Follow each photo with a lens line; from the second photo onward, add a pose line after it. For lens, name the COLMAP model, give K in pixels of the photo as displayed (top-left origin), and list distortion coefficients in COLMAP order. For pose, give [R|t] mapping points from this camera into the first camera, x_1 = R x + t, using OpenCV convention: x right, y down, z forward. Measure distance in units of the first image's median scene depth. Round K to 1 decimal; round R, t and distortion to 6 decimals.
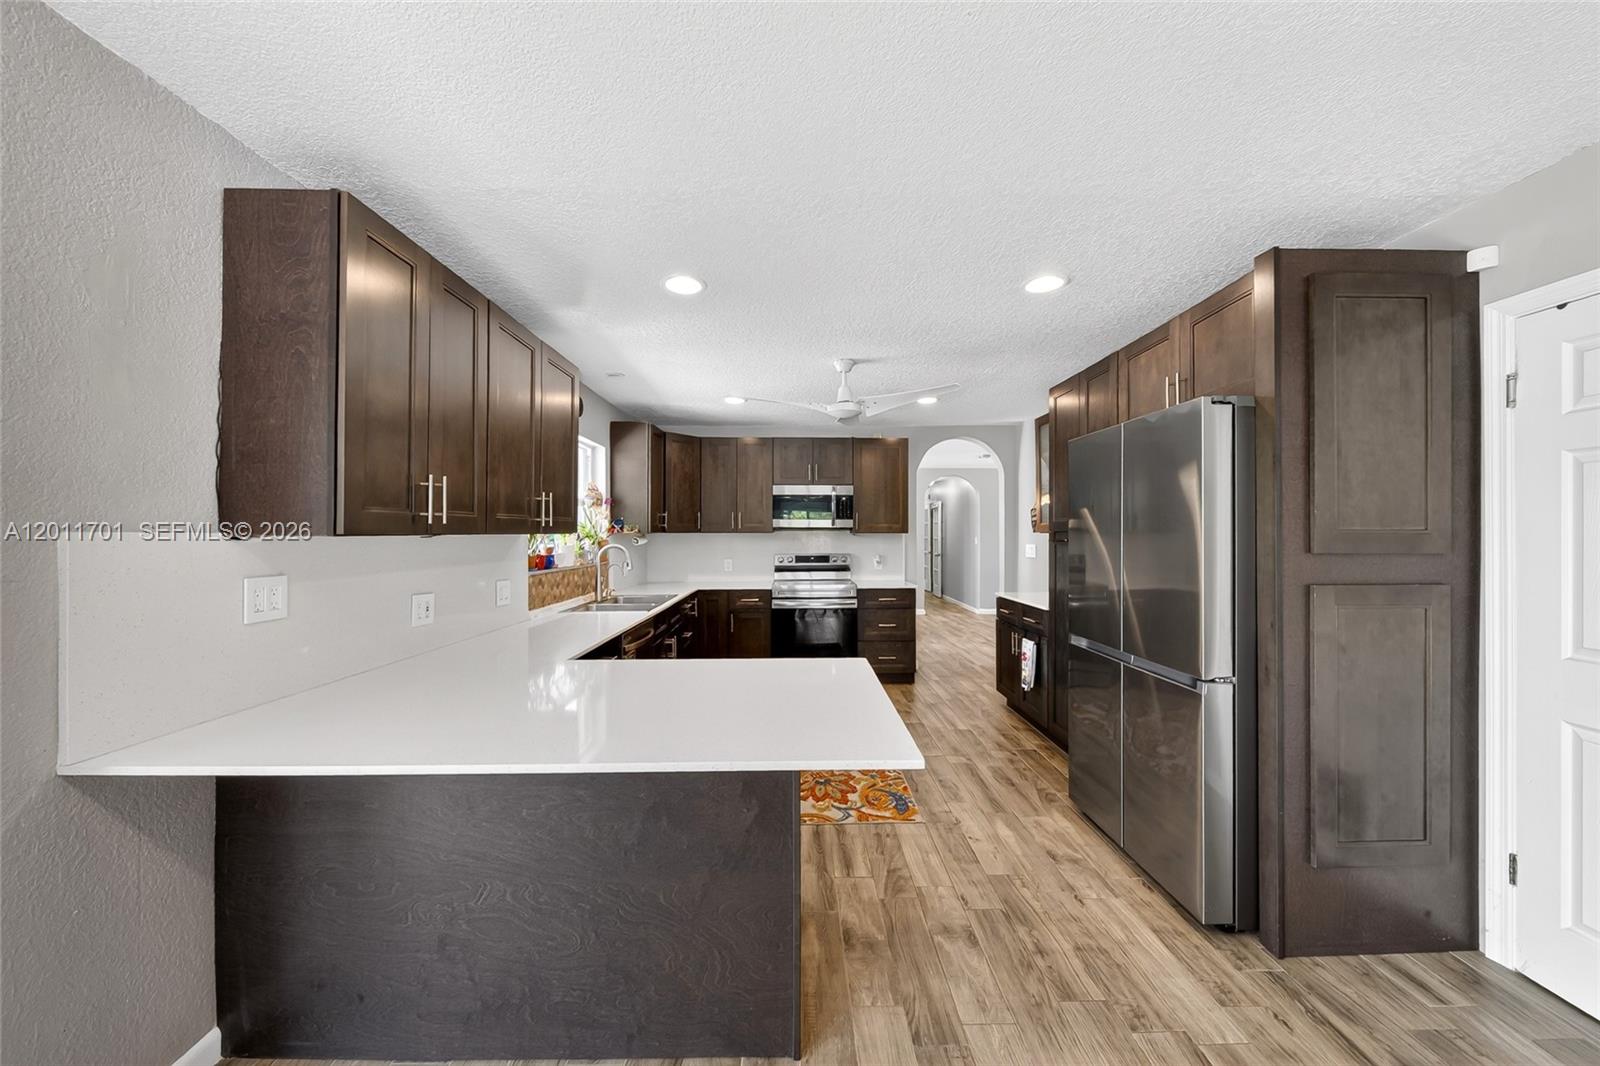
lens RADIAL K [[558.3, 0, 805.2], [0, 558.3, 532.6], [0, 0, 1]] dist [-0.000751, -0.000417]
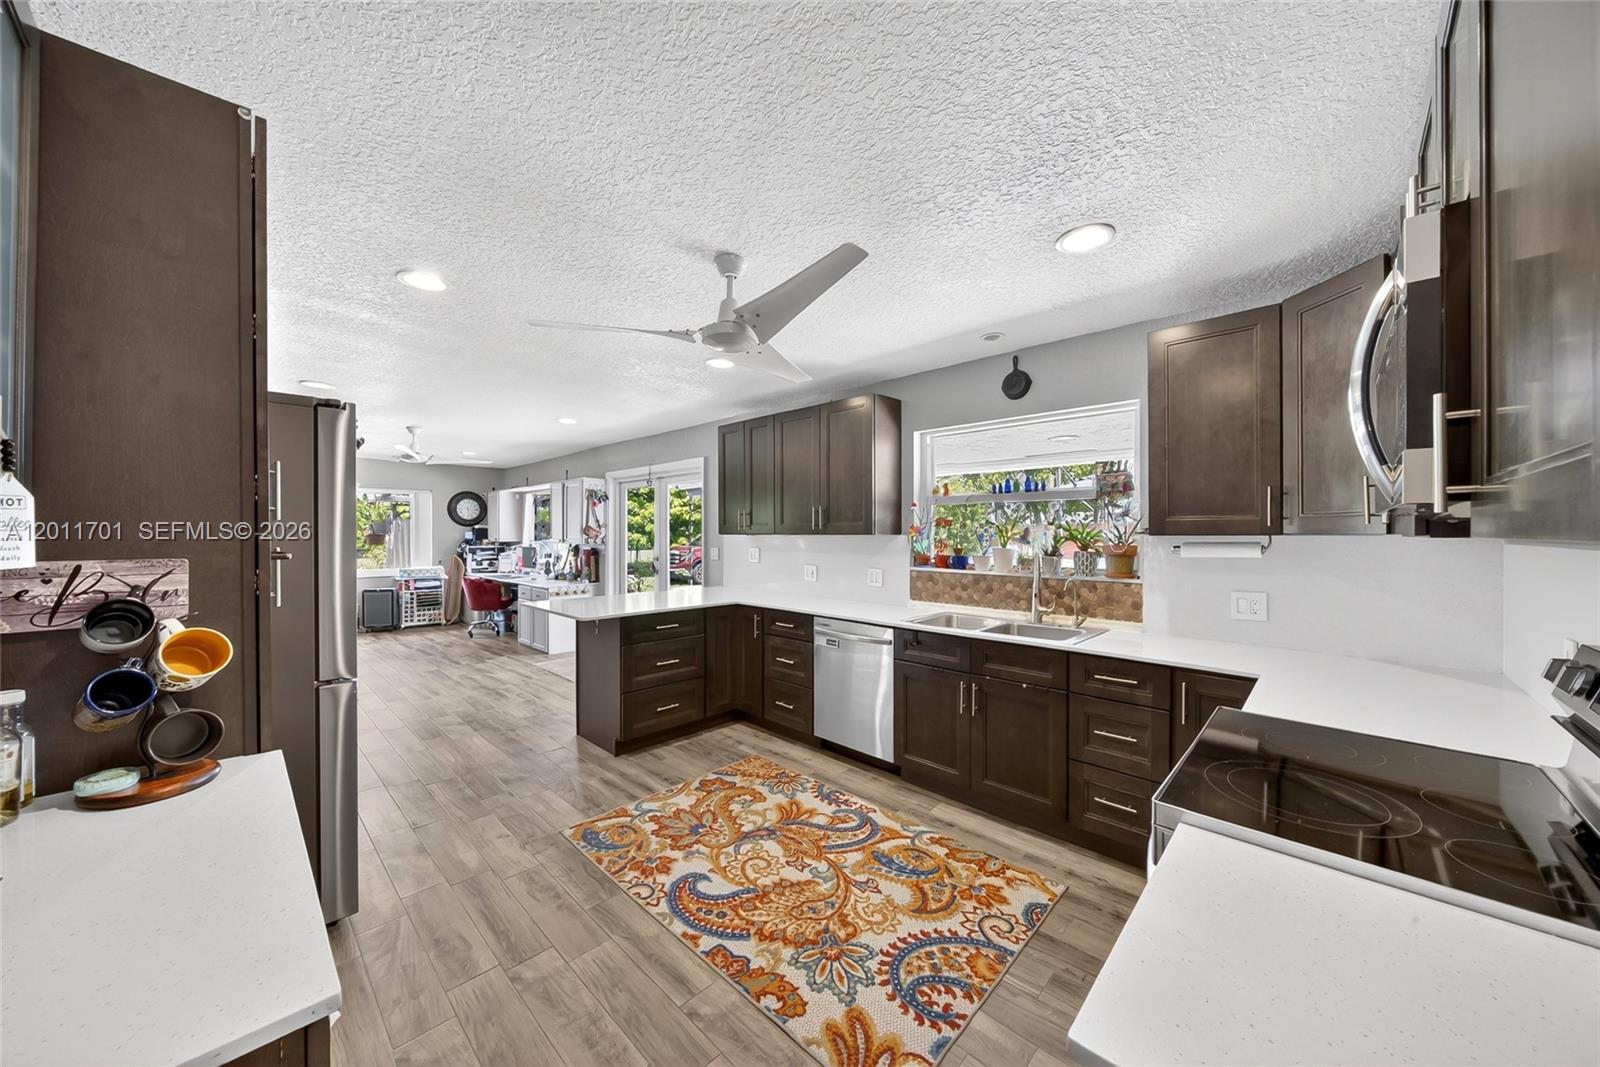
lens RADIAL K [[558.3, 0, 805.2], [0, 558.3, 533.1], [0, 0, 1]] dist [-0.000751, -0.000417]
pose [[-0.703920, 0.001963, -0.710276, 0.457143], [0.001079, 0.999998, 0.001694, -0.003386], [0.710278, 0.000426, -0.703921, 1.508528]]
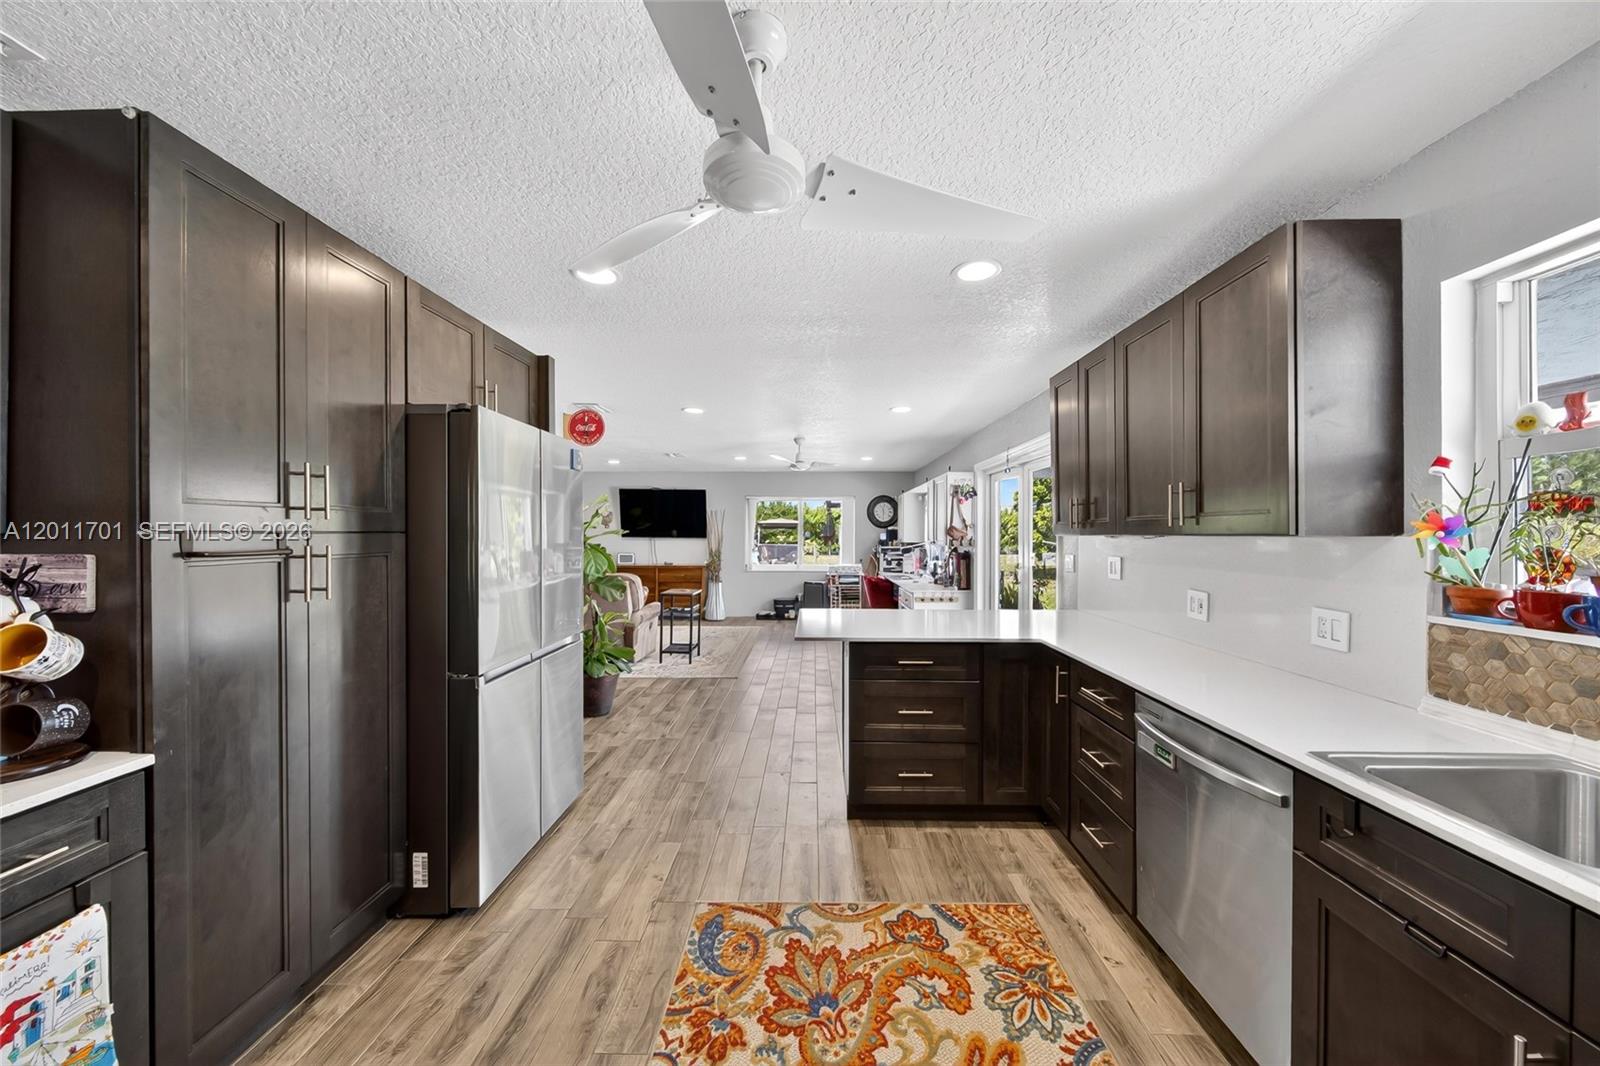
lens RADIAL K [[558.3, 0, 805.2], [0, 558.3, 532.6], [0, 0, 1]] dist [-0.000751, -0.000417]
pose [[-0.999426, 0.001041, 0.033868, 0.026601], [0.000922, 0.999993, -0.003541, -0.000012], [-0.033871, -0.003508, -0.999420, 1.350066]]
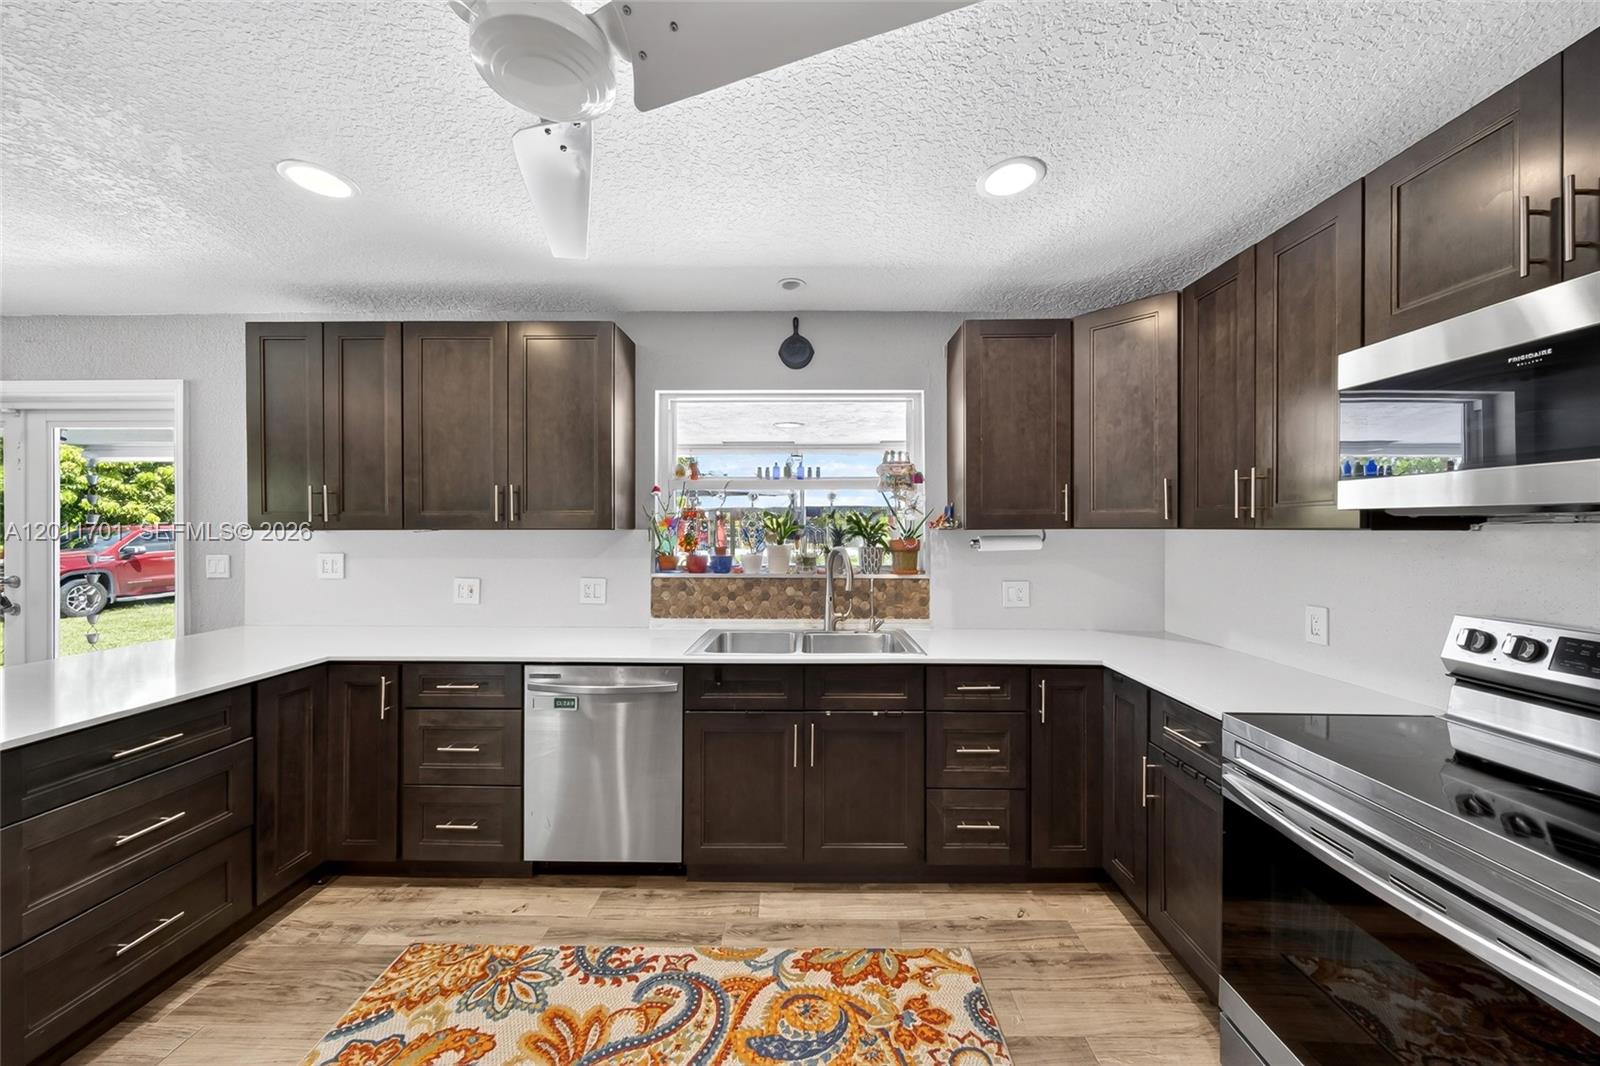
lens RADIAL K [[556.9, 0, 806.4], [0, 556.9, 526.6], [0, 0, 1]] dist [-0.001327, -0.000339]
pose [[-0.024574, 0.000990, -0.999698, 0.331686], [0.000228, 0.999999, 0.000985, -0.002870], [0.999698, -0.000204, -0.024574, 1.134876]]
